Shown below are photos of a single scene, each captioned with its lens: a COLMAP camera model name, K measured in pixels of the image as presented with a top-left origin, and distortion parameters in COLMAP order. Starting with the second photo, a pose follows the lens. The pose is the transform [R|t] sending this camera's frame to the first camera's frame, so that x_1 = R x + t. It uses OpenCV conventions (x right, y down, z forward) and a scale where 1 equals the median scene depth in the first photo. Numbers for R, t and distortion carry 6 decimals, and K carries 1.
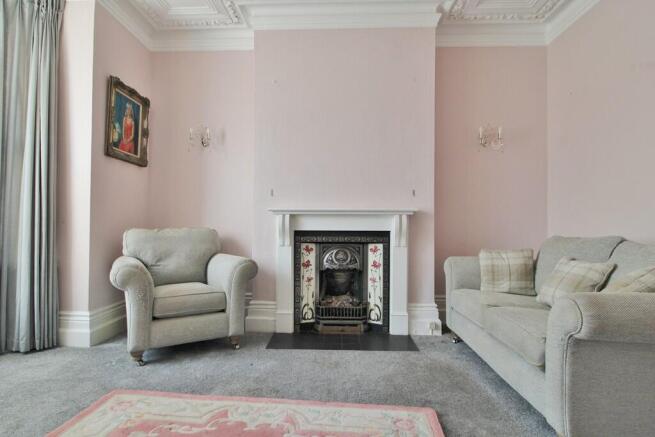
lens RADIAL K [[352.9, 0, 327.5], [0, 352.9, 218.5], [0, 0, 1]] dist [-0.004486, -0.001248]
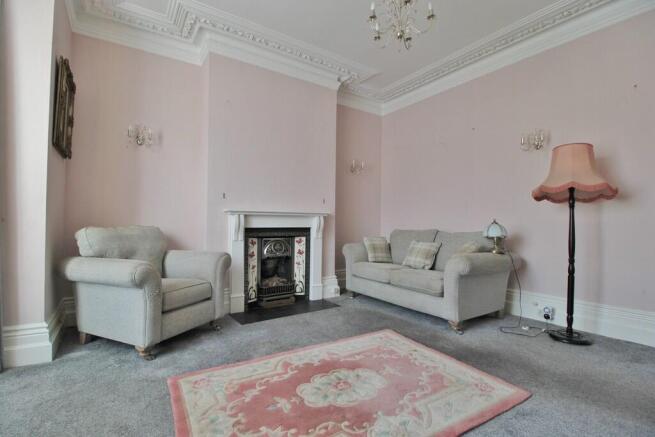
lens RADIAL K [[303.6, 0, 324.8], [0, 303.6, 218.7], [0, 0, 1]] dist [0.002415, -0.015841]
pose [[0.806105, 0.008621, 0.591710, -0.494212], [-0.012473, 0.999919, 0.002424, -0.003305], [-0.591641, -0.009334, 0.806147, -0.010659]]
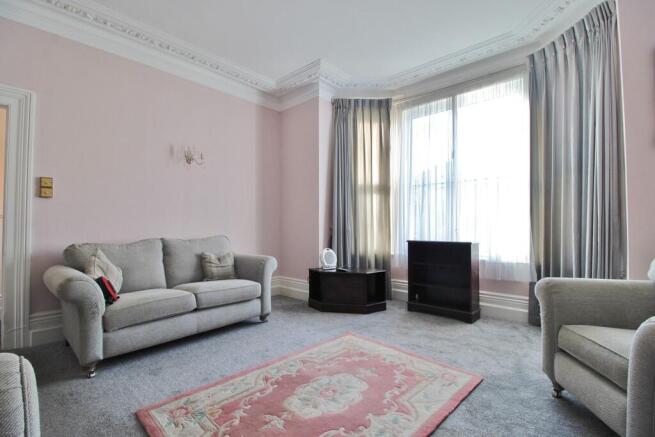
lens RADIAL K [[303.6, 0, 324.8], [0, 303.6, 218.7], [0, 0, 1]] dist [0.002415, -0.015841]
pose [[-0.650226, -0.024853, -0.759334, 0.333667], [0.008846, 0.999149, -0.040277, -0.002424], [0.759689, -0.032906, -0.649453, 0.815505]]
